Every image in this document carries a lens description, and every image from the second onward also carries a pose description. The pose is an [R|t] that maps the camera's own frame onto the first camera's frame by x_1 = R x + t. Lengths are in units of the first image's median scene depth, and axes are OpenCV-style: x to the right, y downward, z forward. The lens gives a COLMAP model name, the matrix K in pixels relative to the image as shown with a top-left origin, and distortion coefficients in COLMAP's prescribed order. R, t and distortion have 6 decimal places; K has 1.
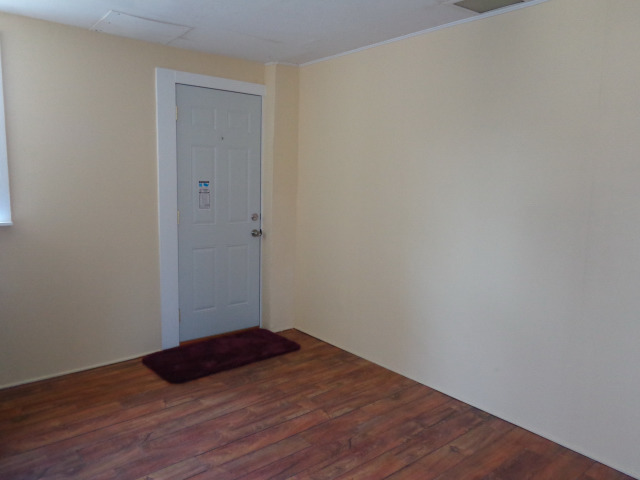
lens RADIAL K [[489.6, 0, 320.1], [0, 489.6, 240.3], [0, 0, 1]] dist [0.019078, 0.001286]
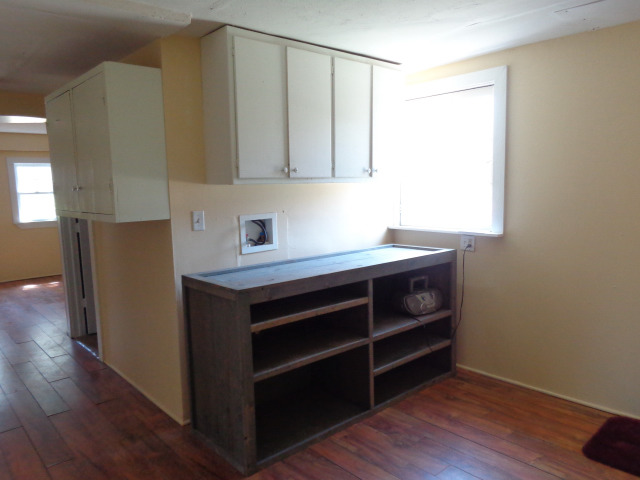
lens RADIAL K [[489.6, 0, 320.3], [0, 489.6, 240.5], [0, 0, 1]] dist [0.019078, 0.001286]
pose [[0.031329, 0.096750, -0.994816, 0.498081], [-0.100356, 0.990579, 0.093177, -0.090933], [0.994458, 0.096916, 0.040743, 0.560317]]
